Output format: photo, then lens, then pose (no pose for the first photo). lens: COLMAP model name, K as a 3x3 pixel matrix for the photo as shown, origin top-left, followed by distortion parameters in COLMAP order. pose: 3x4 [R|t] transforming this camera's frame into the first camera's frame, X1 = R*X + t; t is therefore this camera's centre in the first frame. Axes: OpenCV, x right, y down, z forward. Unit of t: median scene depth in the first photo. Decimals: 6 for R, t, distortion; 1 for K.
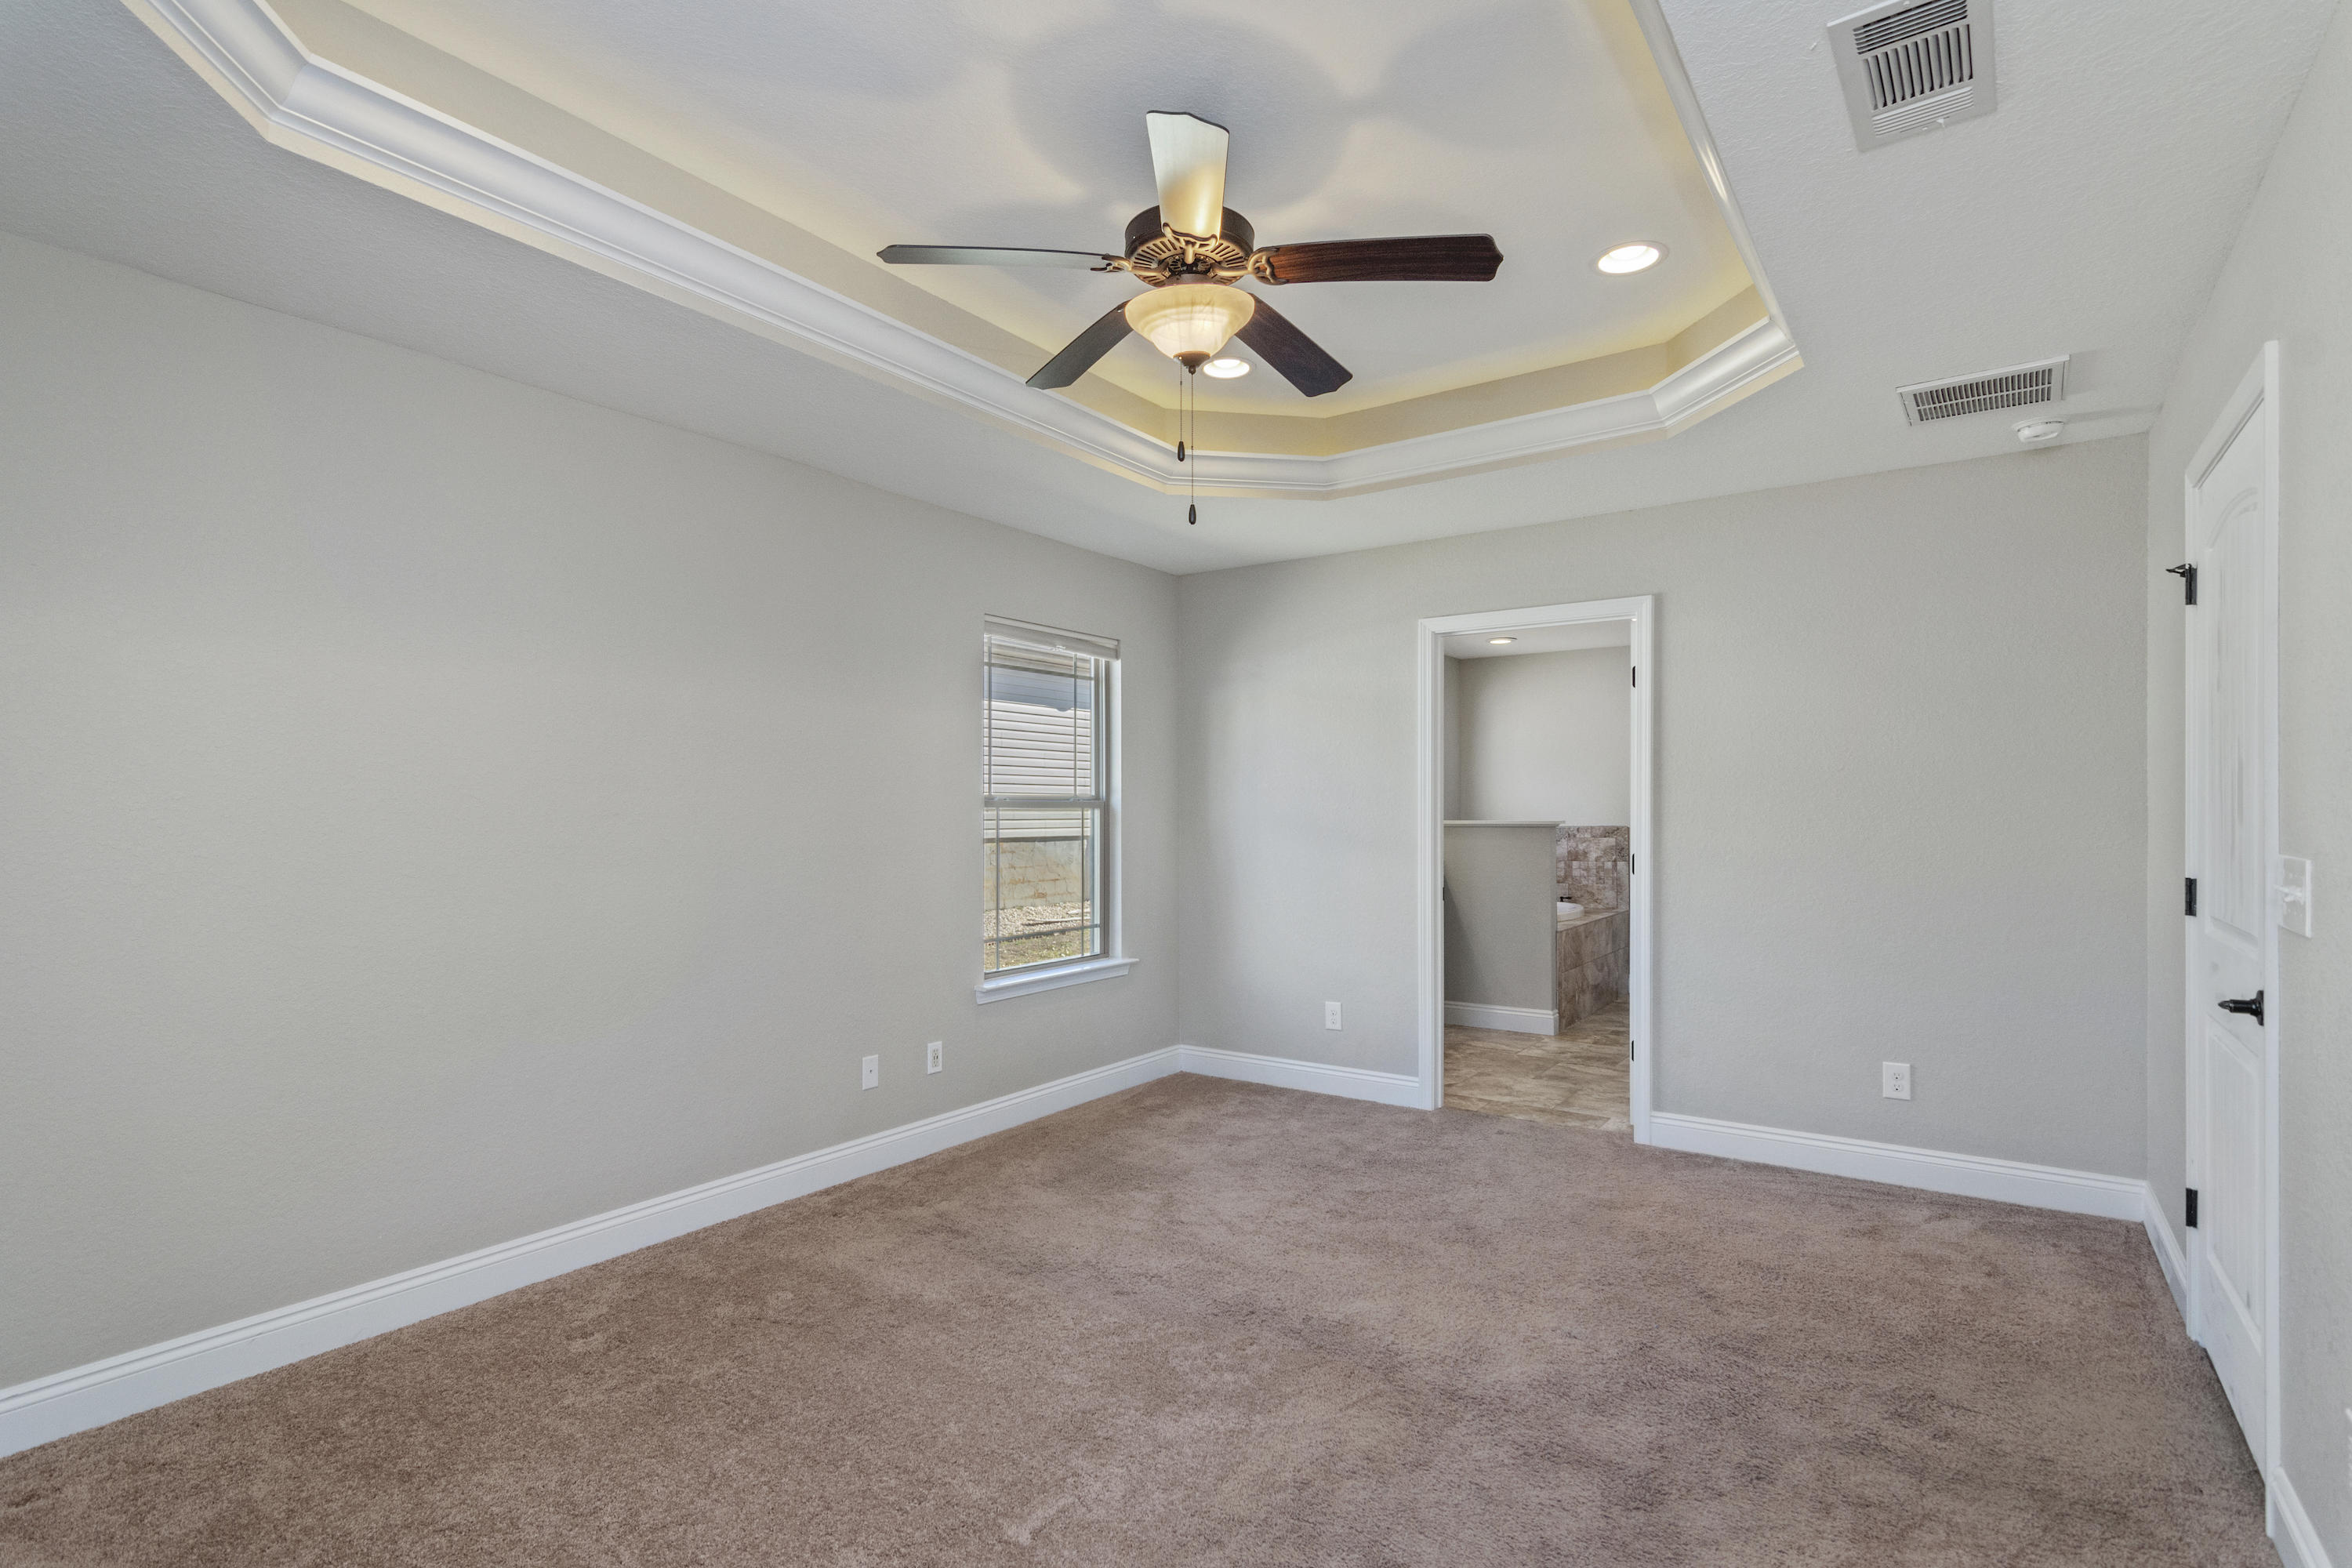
lens RADIAL K [[1136.7, 0, 1172.3], [0, 1136.7, 810.7], [0, 0, 1]] dist [0.000443, 0.000991]
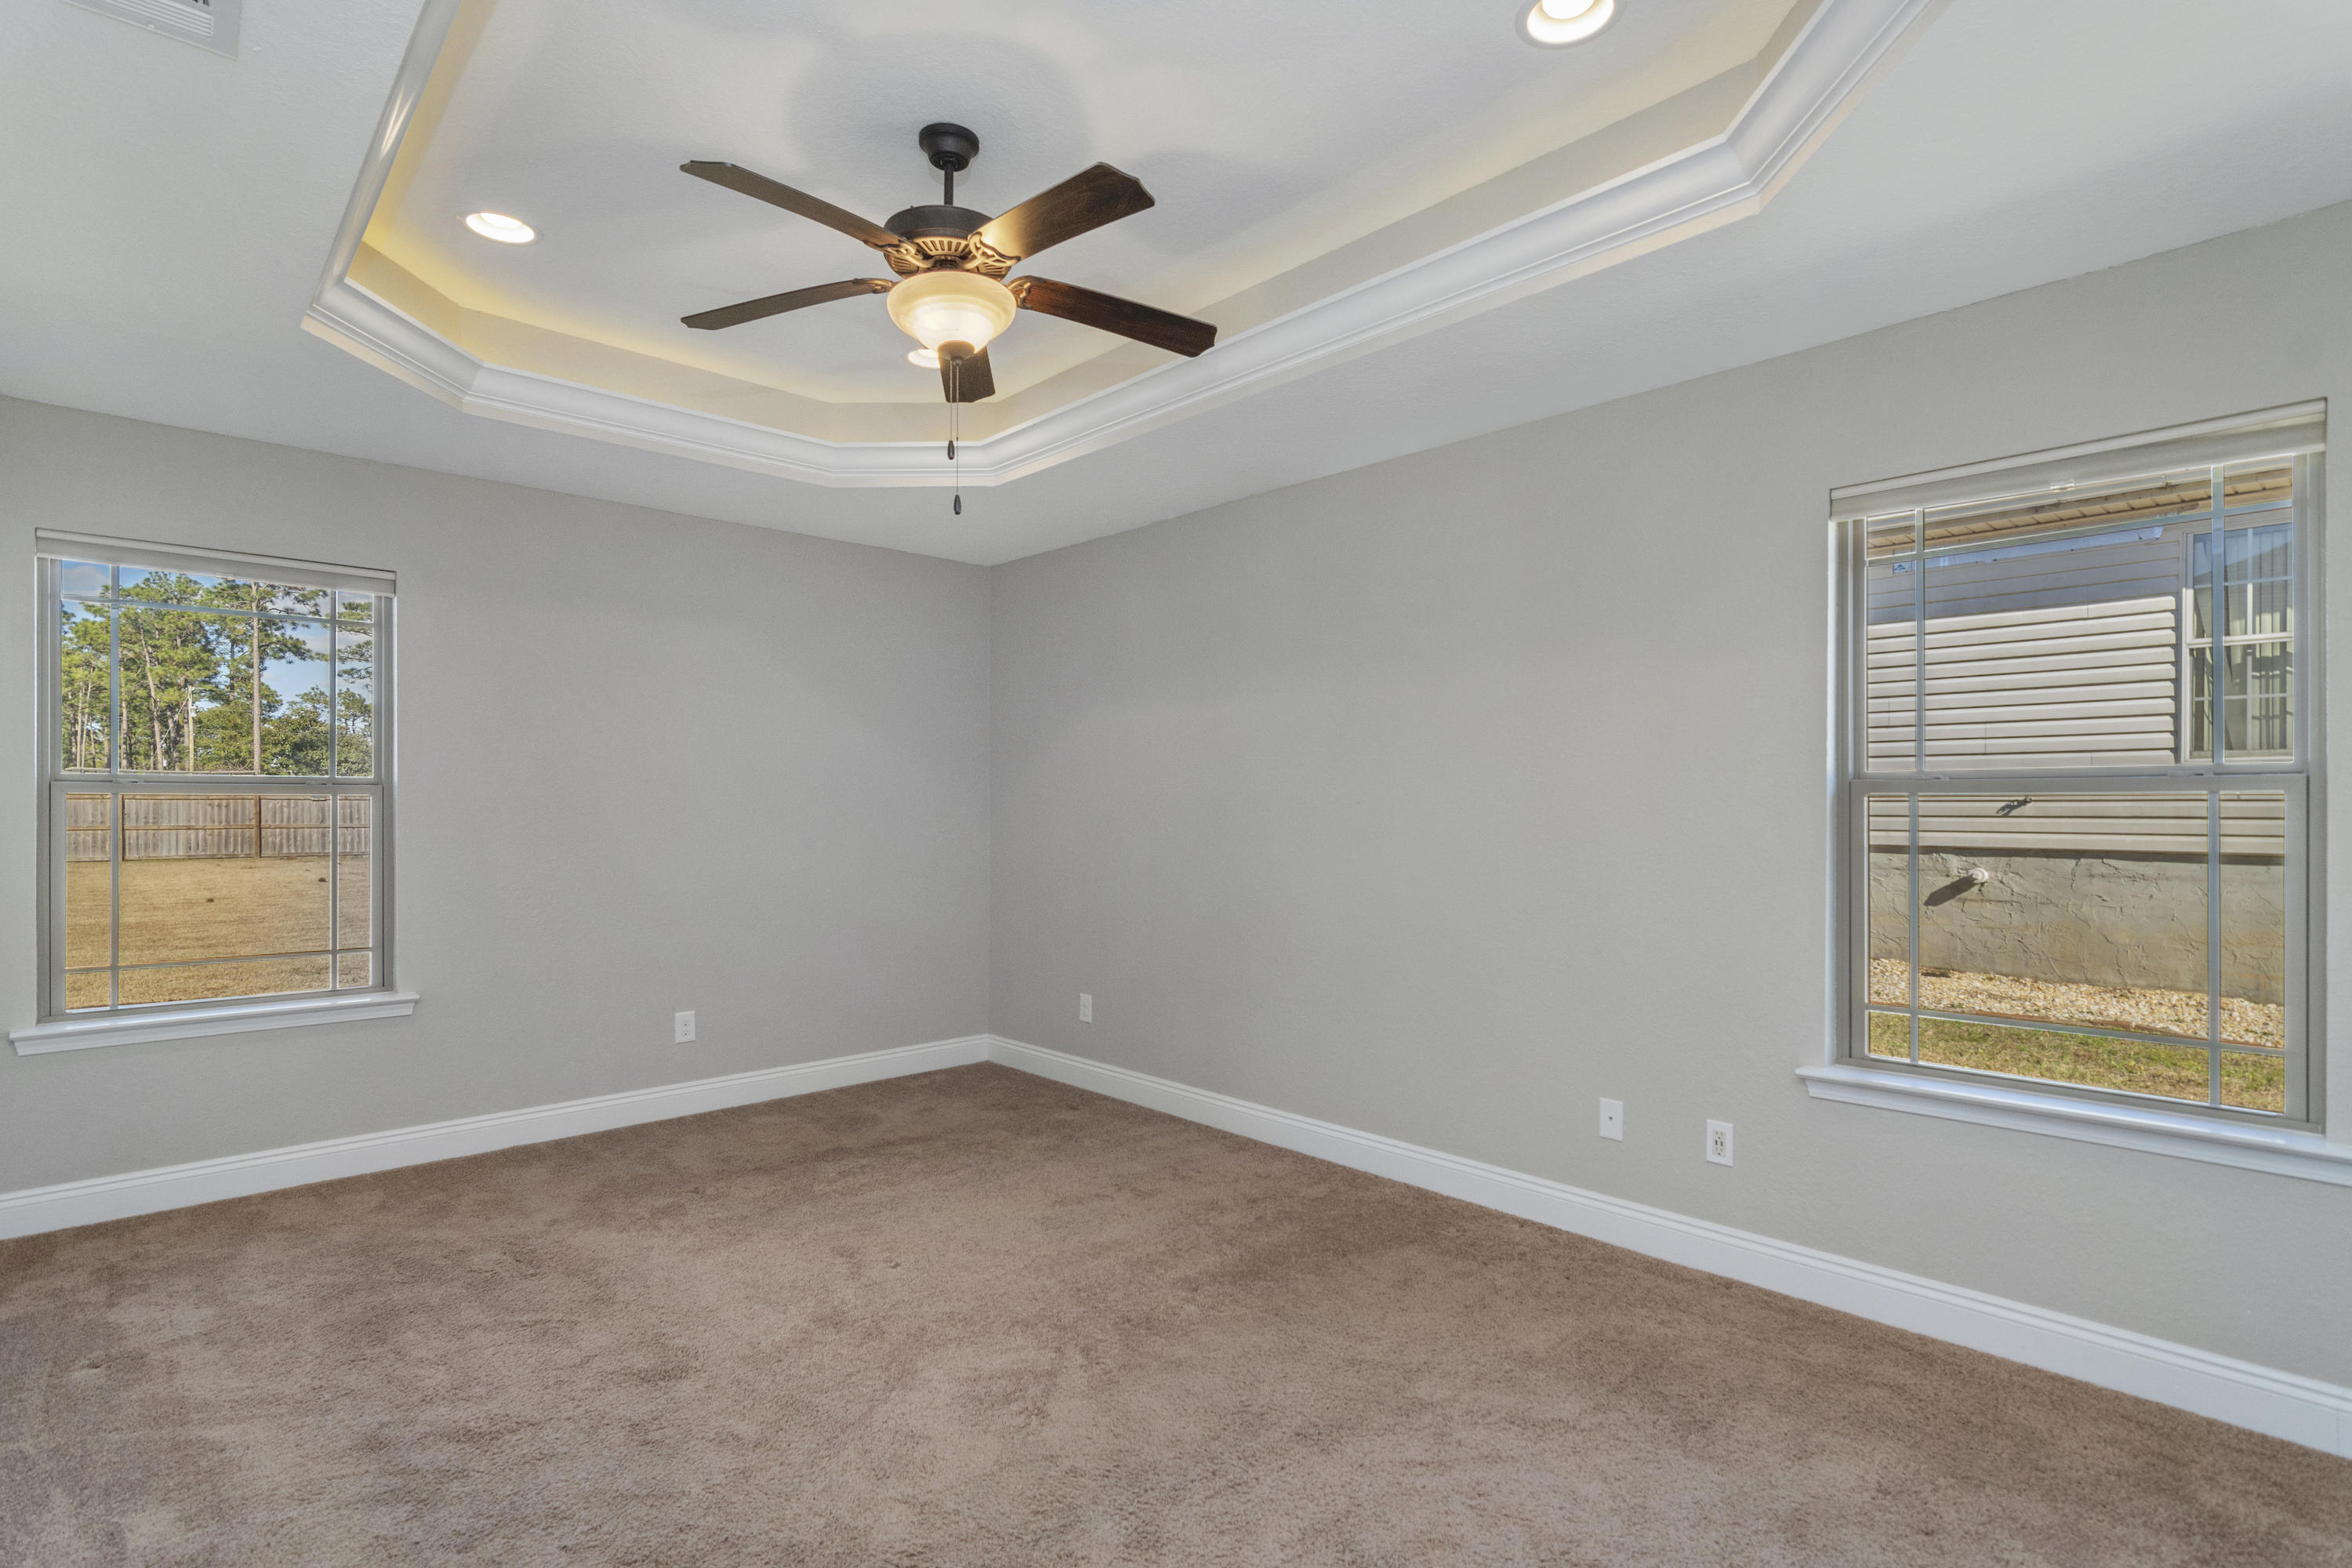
lens RADIAL K [[1136.7, 0, 1172.3], [0, 1136.7, 810.7], [0, 0, 1]] dist [0.000443, 0.000991]
pose [[-0.201647, 0.008347, -0.979423, 0.646055], [-0.000012, 0.999964, 0.008525, 0.001149], [0.979458, 0.001731, -0.201639, 0.925603]]
